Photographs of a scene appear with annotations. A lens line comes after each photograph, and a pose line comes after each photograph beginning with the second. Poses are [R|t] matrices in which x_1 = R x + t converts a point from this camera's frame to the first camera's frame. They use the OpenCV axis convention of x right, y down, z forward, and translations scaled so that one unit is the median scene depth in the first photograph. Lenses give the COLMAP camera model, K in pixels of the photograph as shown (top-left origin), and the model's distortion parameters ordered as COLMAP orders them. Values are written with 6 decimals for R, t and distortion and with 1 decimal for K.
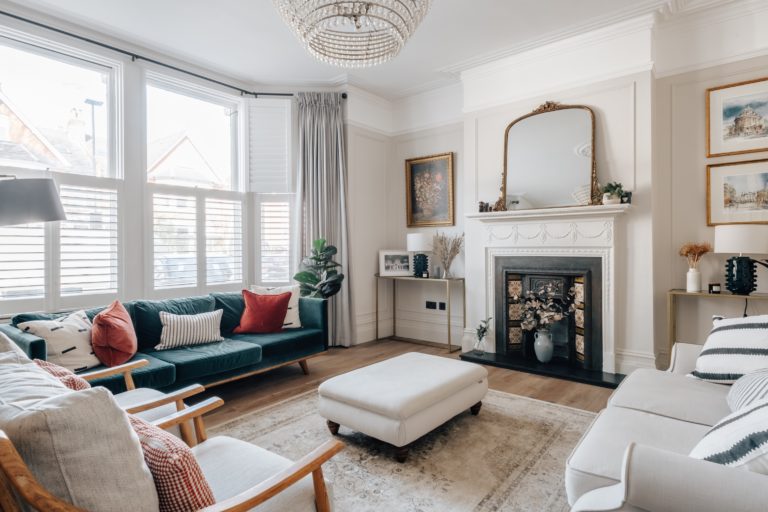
lens RADIAL K [[429.2, 0, 382.9], [0, 429.2, 262.7], [0, 0, 1]] dist [-0.003300, -0.001637]
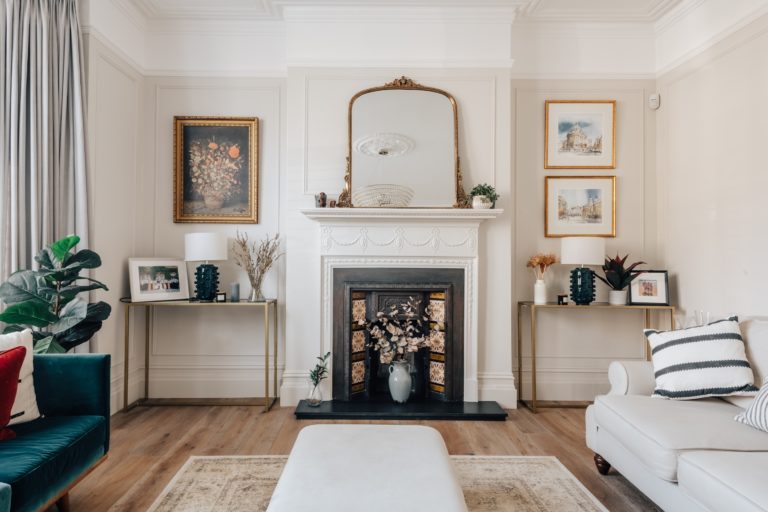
lens RADIAL K [[514.1, 0, 384.0], [0, 514.1, 256.0], [0, 0, 1]] dist [0.007617, -0.000492]
pose [[0.761087, 0.009474, 0.648581, -0.269388], [0.011870, 0.999522, -0.028530, -0.010283], [-0.648542, 0.029413, 0.760611, 0.294865]]
